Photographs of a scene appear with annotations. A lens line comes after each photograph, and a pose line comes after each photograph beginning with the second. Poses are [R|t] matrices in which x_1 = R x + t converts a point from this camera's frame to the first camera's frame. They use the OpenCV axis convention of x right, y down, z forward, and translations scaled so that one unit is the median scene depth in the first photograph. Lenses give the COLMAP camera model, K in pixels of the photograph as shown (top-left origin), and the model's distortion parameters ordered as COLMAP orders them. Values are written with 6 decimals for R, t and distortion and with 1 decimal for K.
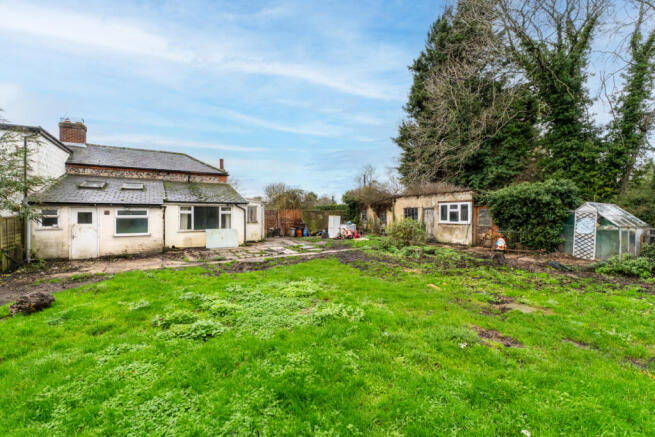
lens RADIAL K [[287.3, 0, 327.9], [0, 287.3, 216.6], [0, 0, 1]] dist [0.002572, 0.000180]
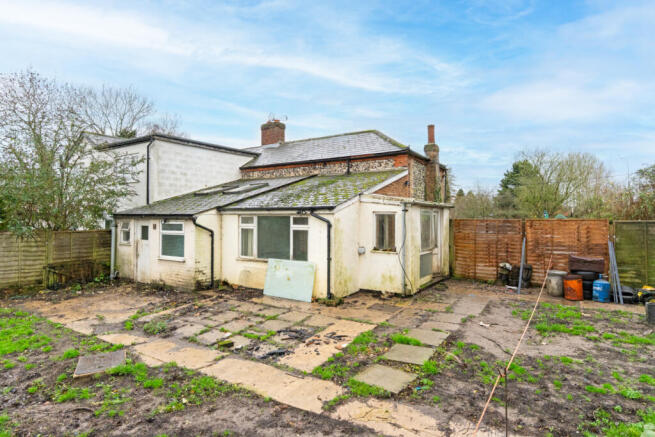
lens RADIAL K [[347.8, 0, 327.3], [0, 347.8, 216.6], [0, 0, 1]] dist [-0.001135, -0.000347]
pose [[0.433833, 0.001564, -0.900992, 0.206457], [-0.008805, 0.999958, -0.002503, -0.032820], [0.900950, 0.009019, 0.433829, 0.791387]]
